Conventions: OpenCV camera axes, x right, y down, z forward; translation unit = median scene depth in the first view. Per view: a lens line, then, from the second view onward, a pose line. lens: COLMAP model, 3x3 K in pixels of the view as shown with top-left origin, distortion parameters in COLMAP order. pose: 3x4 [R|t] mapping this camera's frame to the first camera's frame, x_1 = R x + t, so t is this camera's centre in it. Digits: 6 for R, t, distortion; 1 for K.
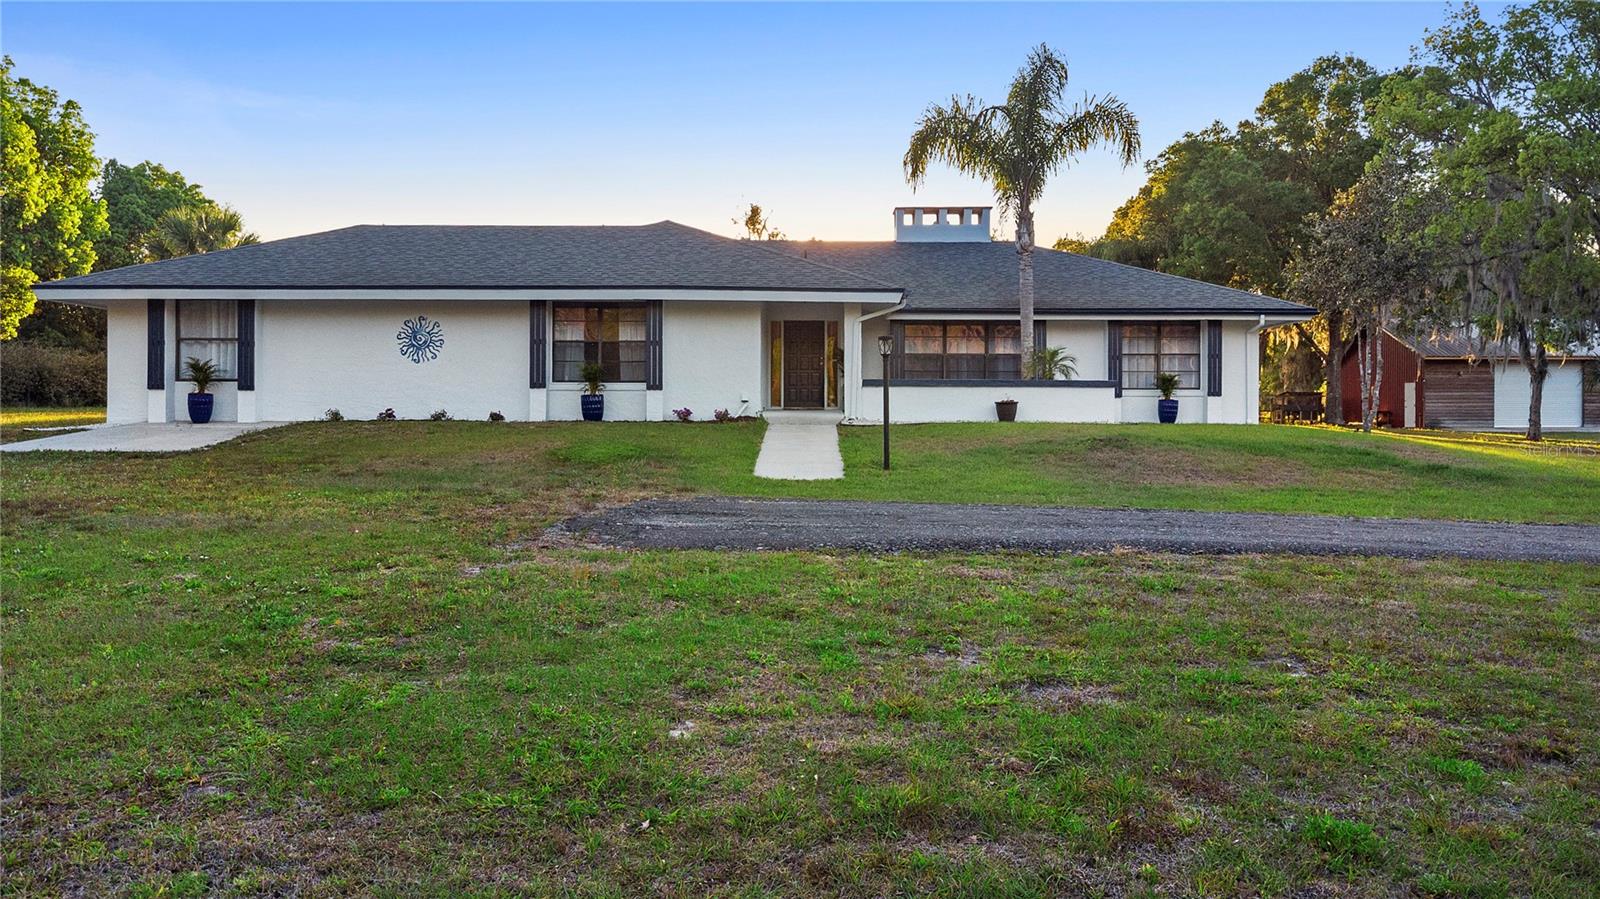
lens RADIAL K [[1196.7, 0, 800.0], [0, 1196.7, 449.5], [0, 0, 1]] dist [-0.004808, -0.007794]
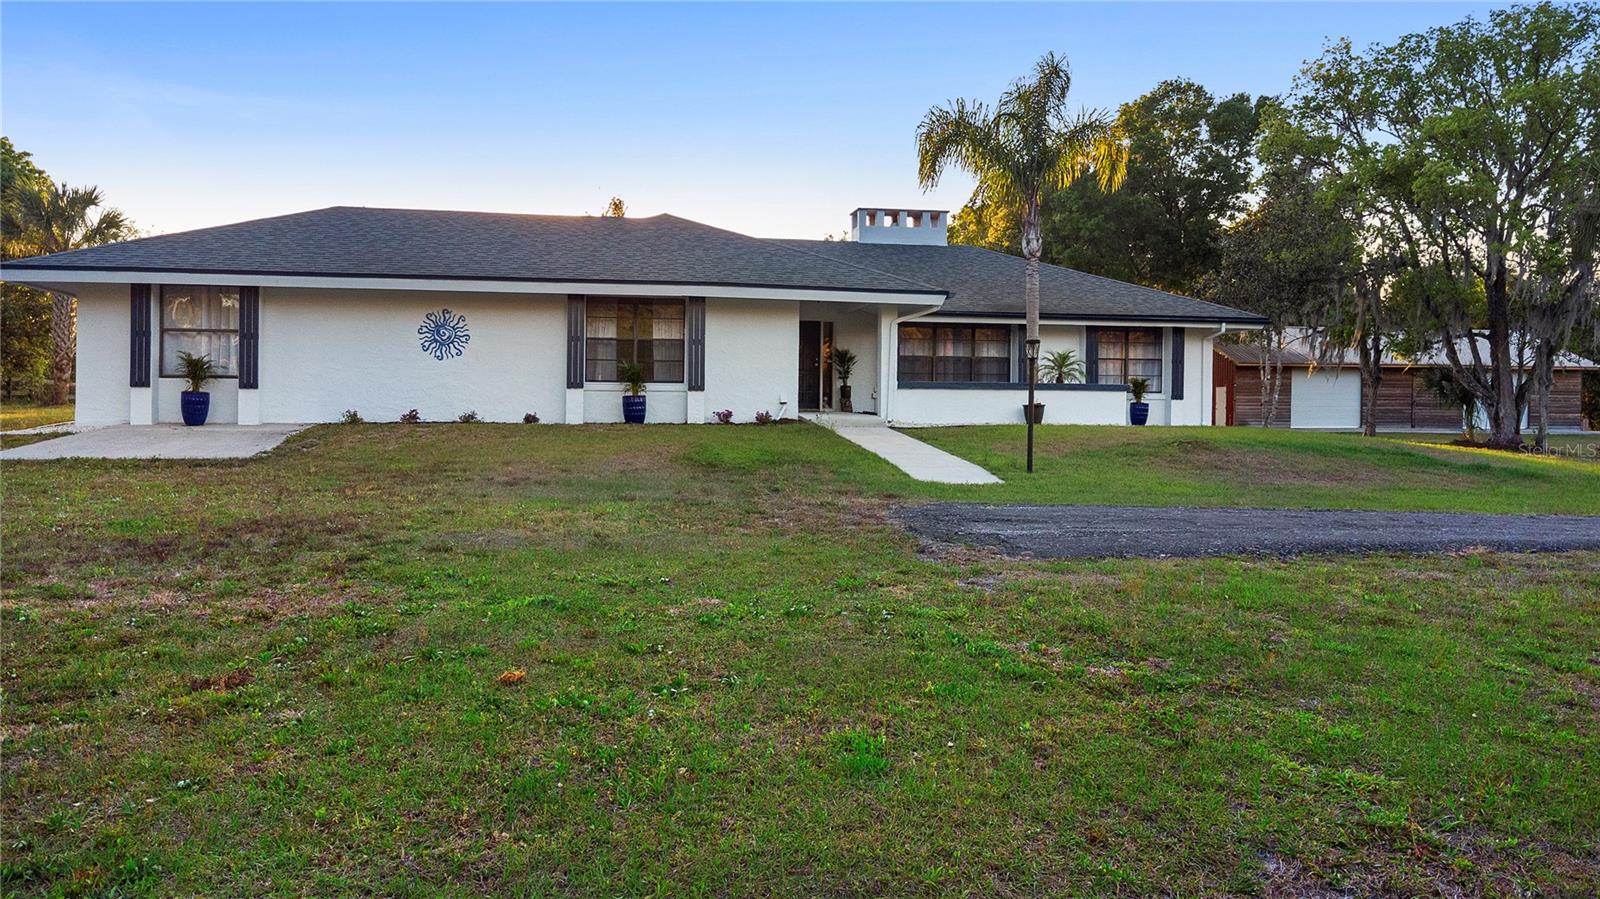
lens RADIAL K [[1201.5, 0, 800.0], [0, 1201.5, 449.5], [0, 0, 1]] dist [-0.007251, -0.004819]
pose [[0.978933, -0.003708, 0.204147, -0.231901], [0.003654, 0.999993, 0.000639, -0.003161], [-0.204148, 0.000120, 0.978940, 0.041915]]
